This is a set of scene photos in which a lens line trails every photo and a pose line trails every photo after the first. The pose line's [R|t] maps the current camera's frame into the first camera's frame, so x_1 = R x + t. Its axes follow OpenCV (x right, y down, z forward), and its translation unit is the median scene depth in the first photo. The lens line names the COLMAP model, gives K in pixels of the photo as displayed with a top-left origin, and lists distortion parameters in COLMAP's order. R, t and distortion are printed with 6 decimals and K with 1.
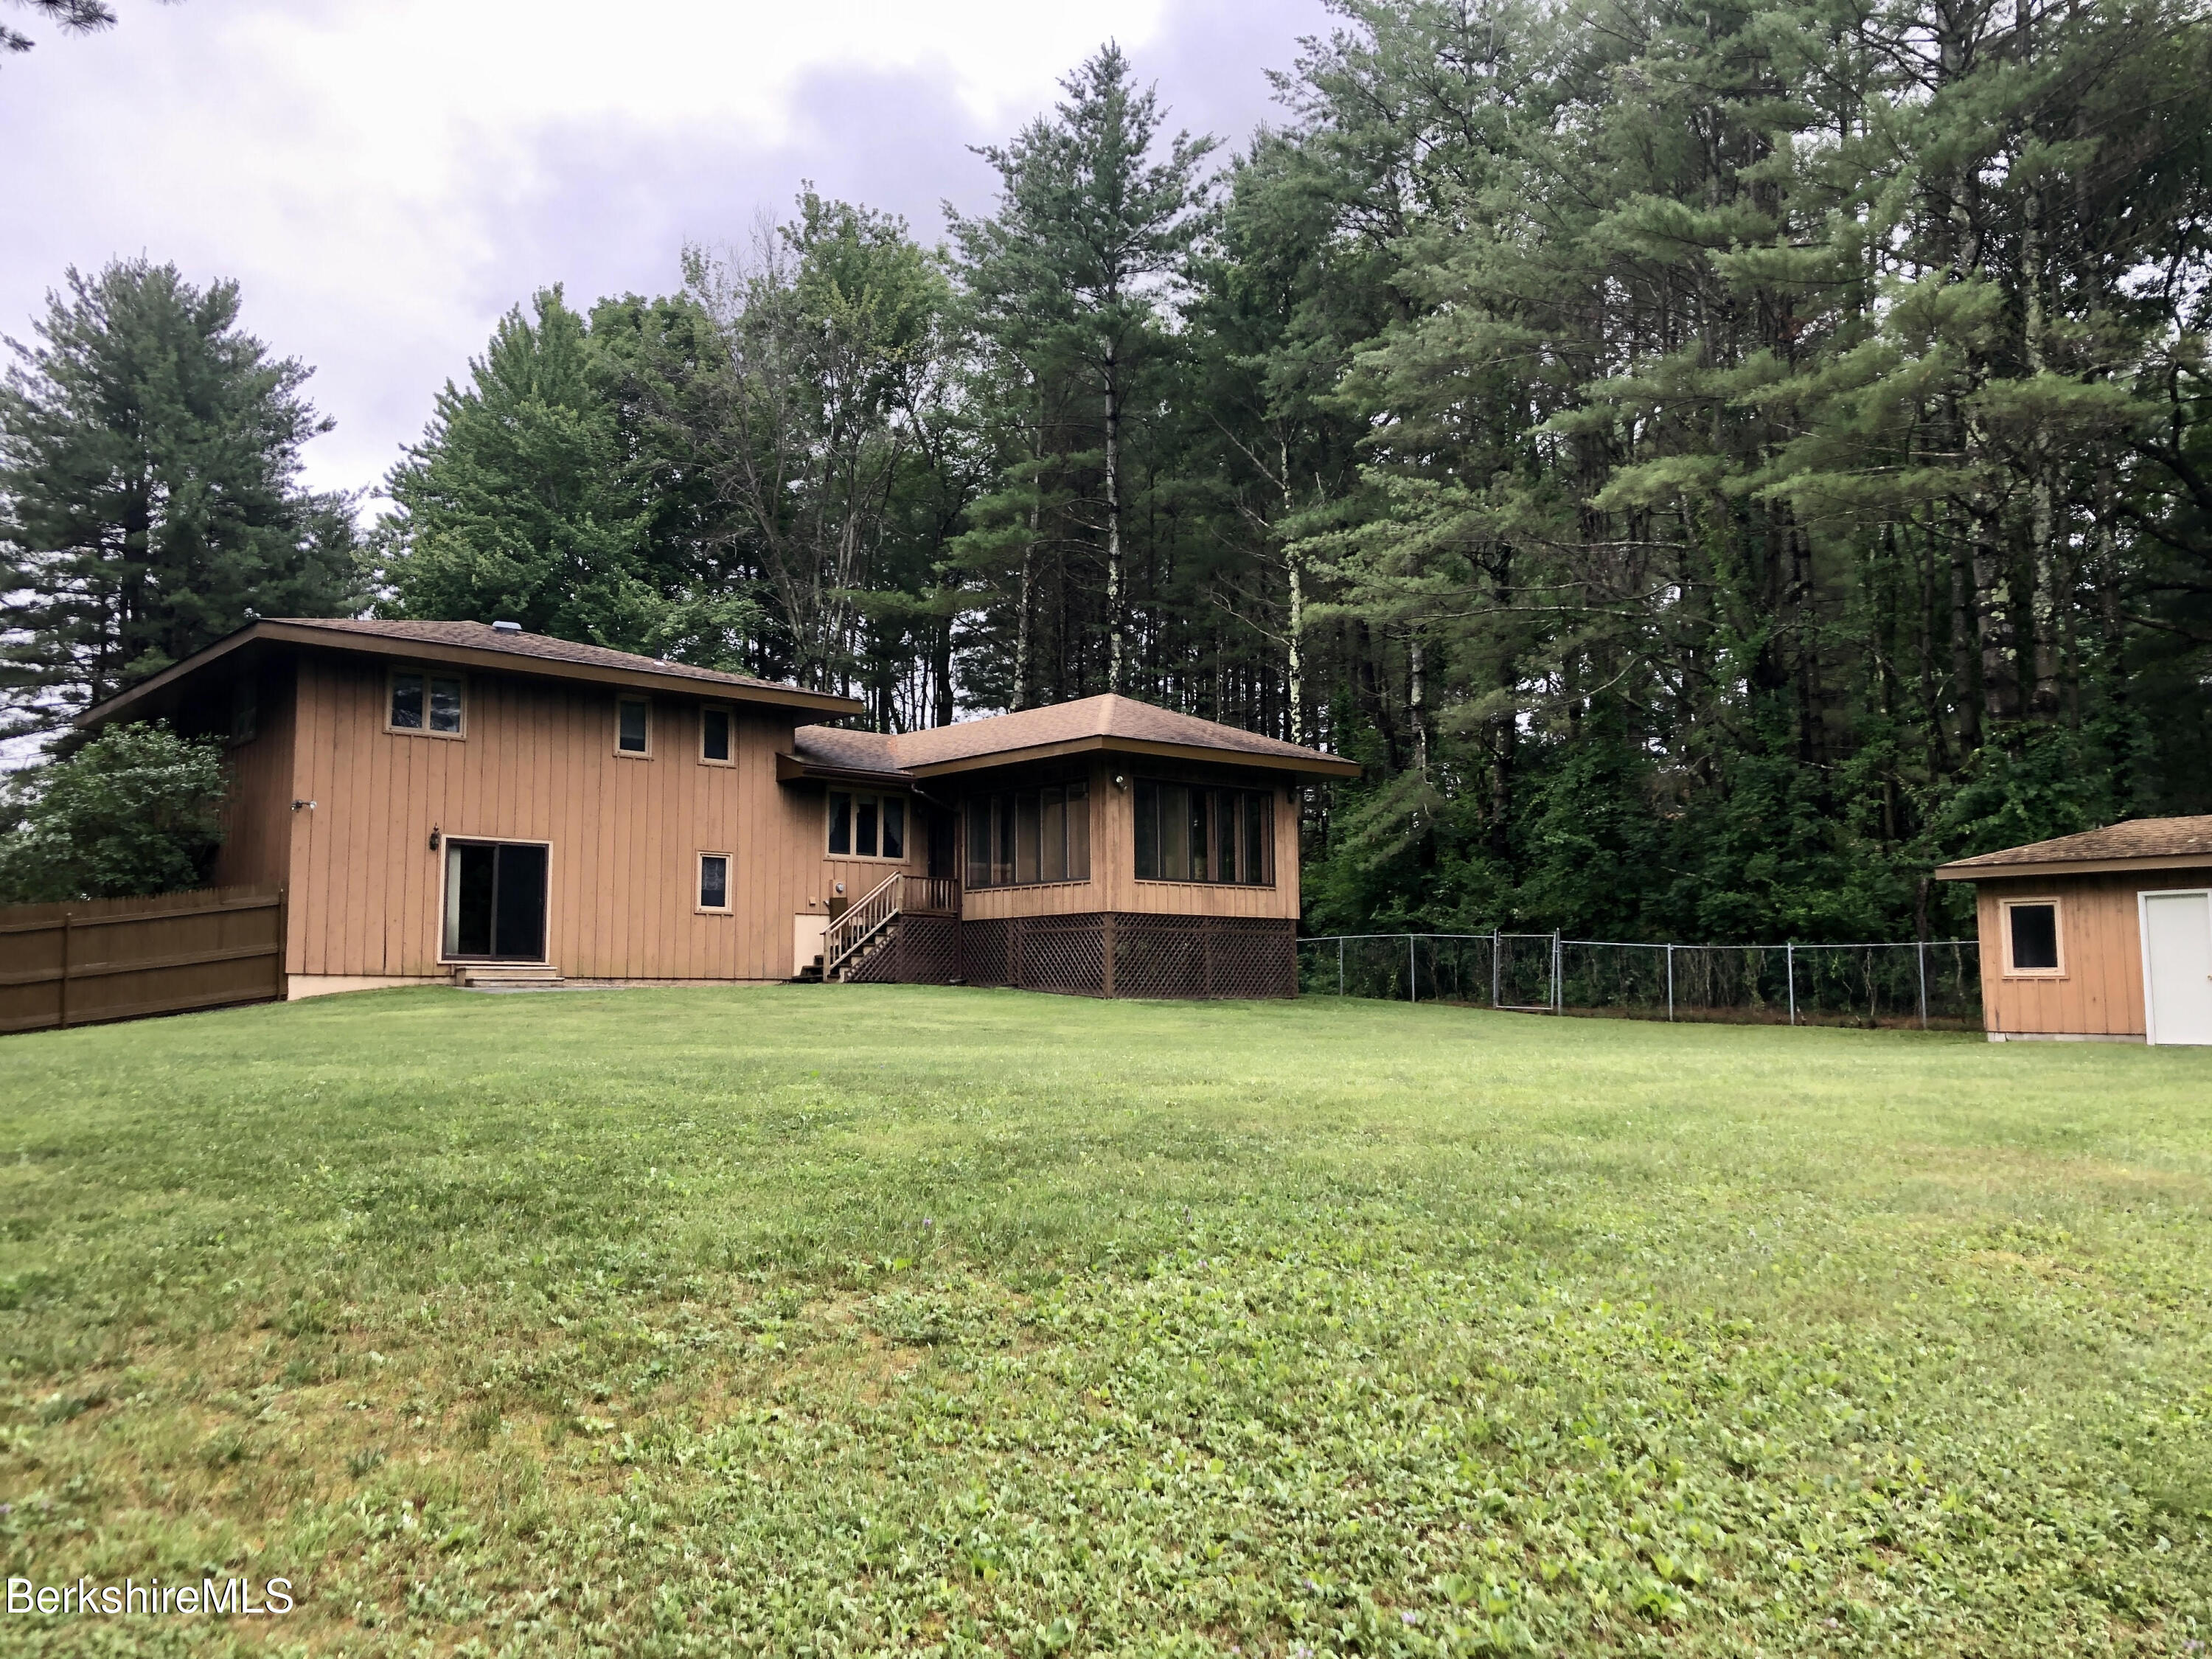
lens RADIAL K [[1848.4, 0, 1104.8], [0, 1848.4, 824.2], [0, 0, 1]] dist [0.044411, -0.012463]
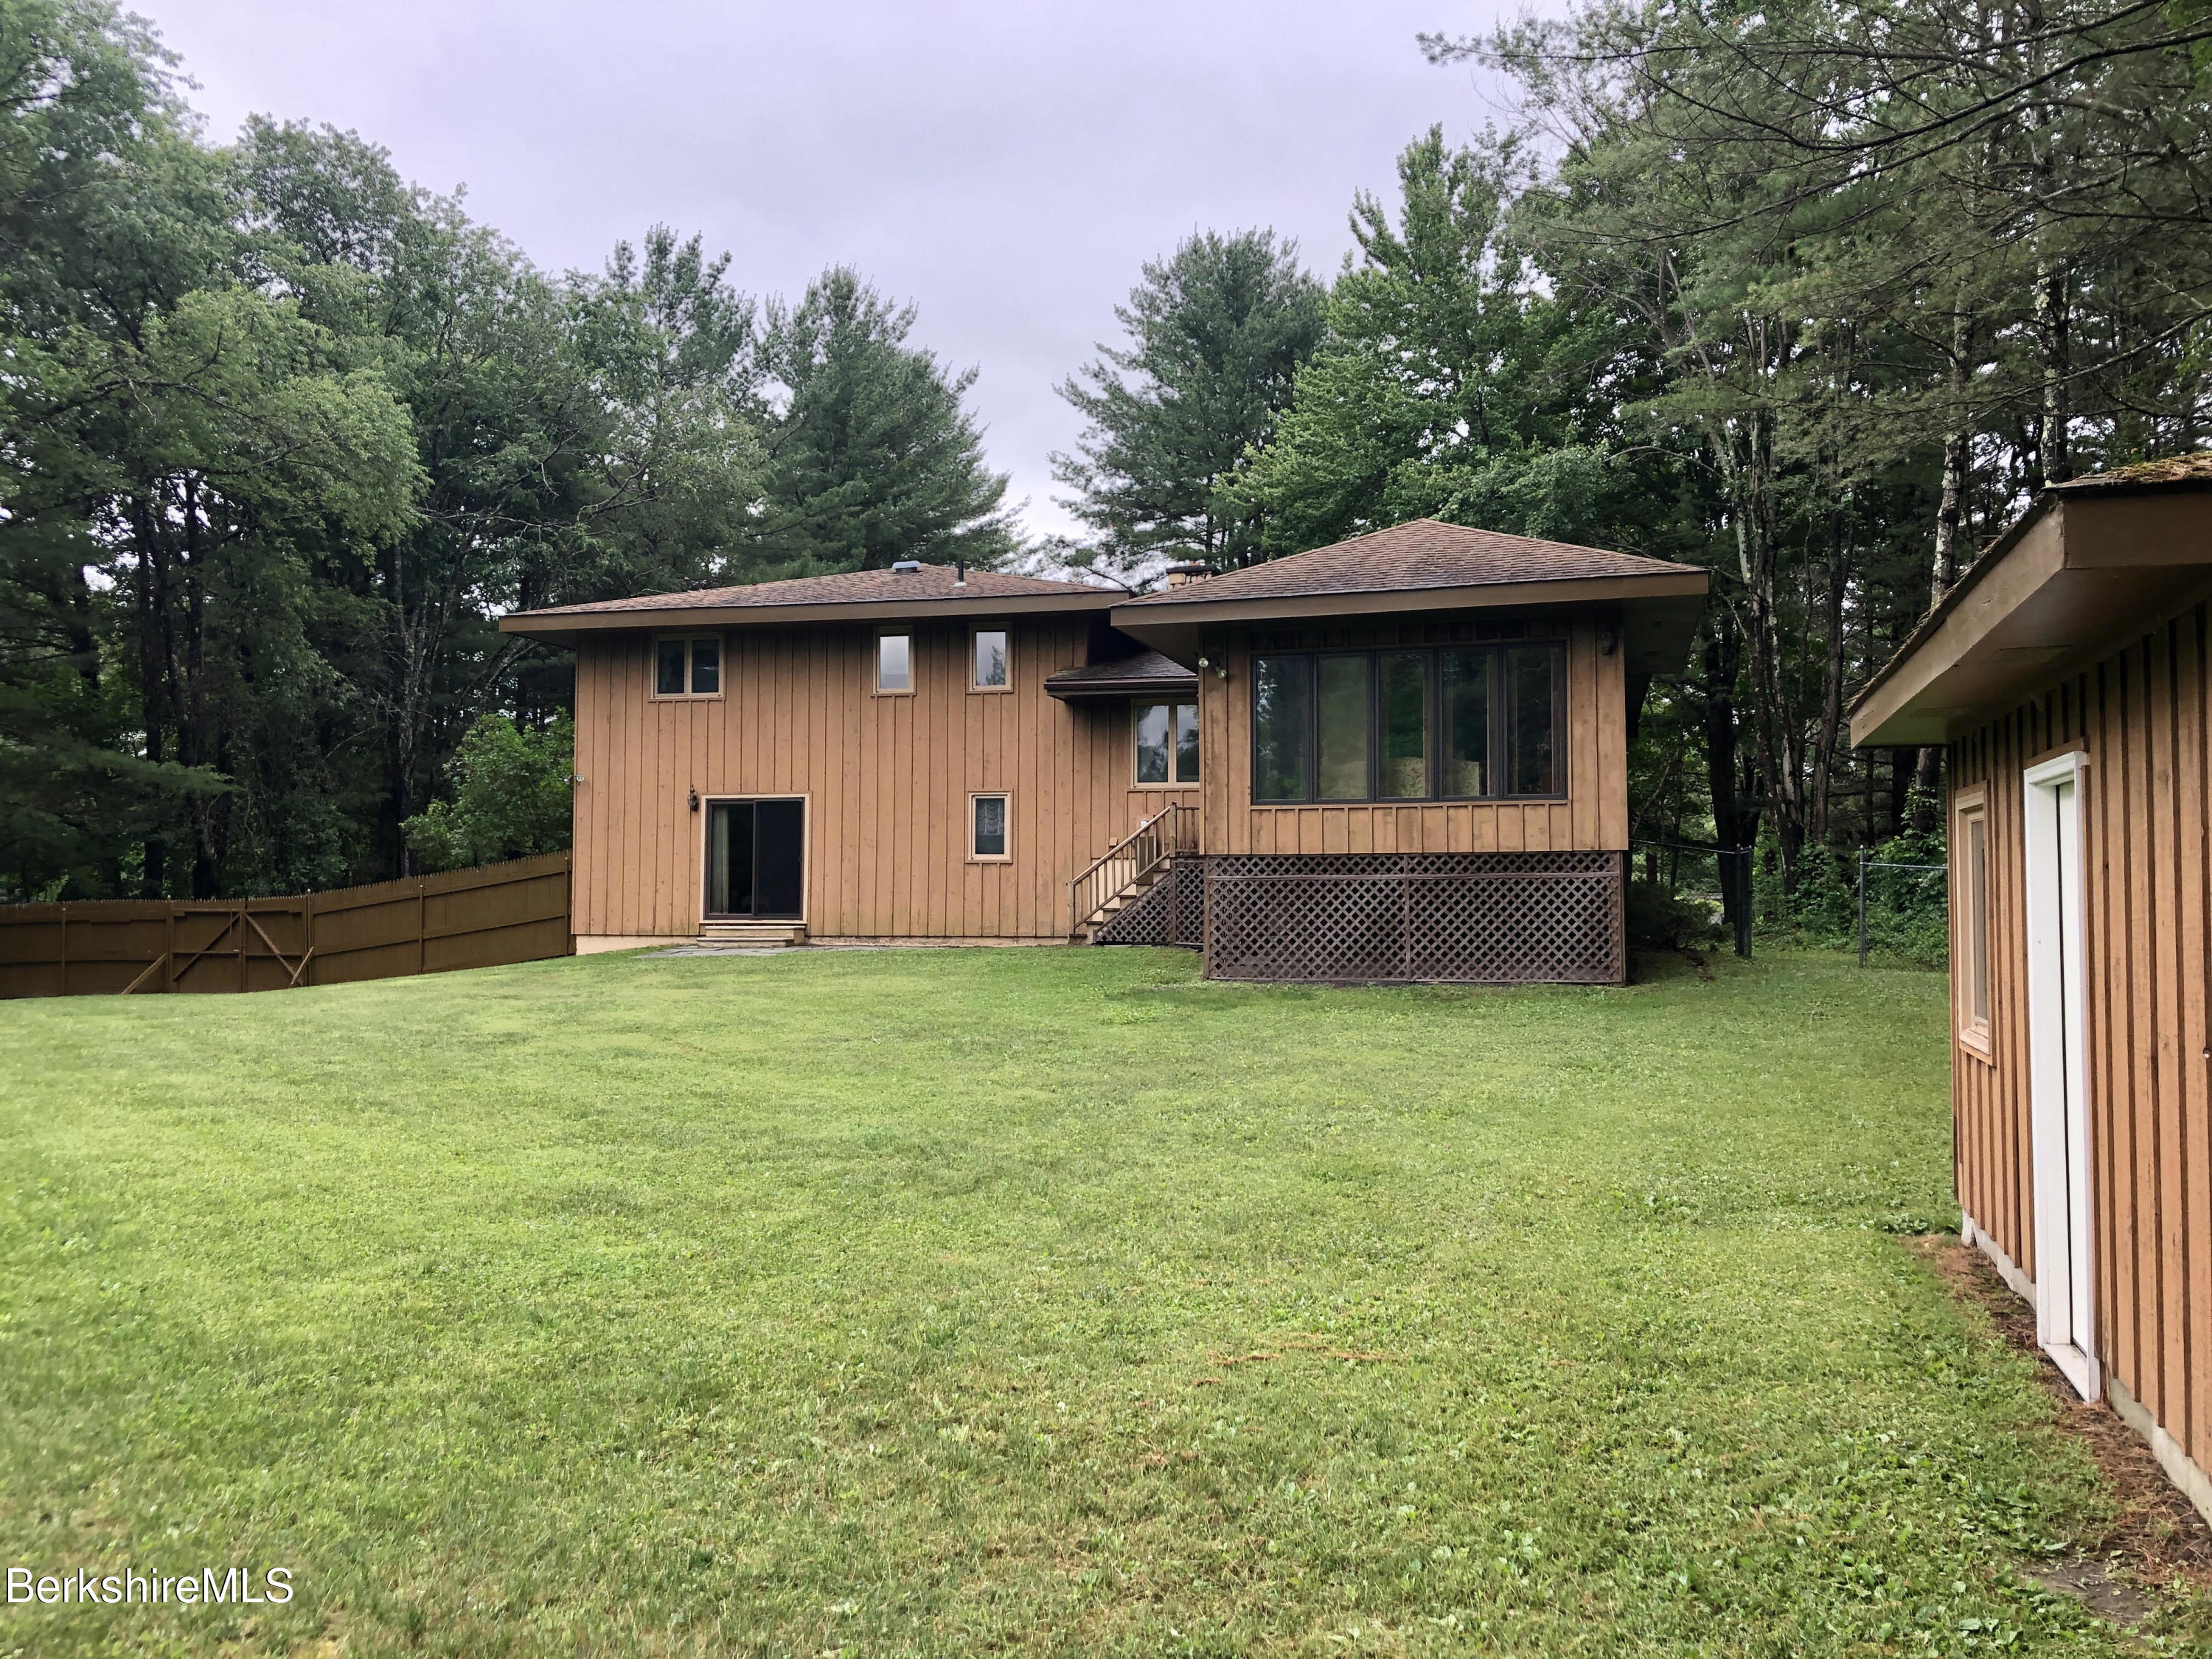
lens RADIAL K [[1848.4, 0, 1105.9], [0, 1848.4, 832.2], [0, 0, 1]] dist [0.044411, -0.012463]
pose [[0.546856, -0.028436, -0.836744, 0.586695], [0.082220, 0.996416, 0.019873, 0.022503], [0.833180, -0.079665, 0.547234, 0.604520]]
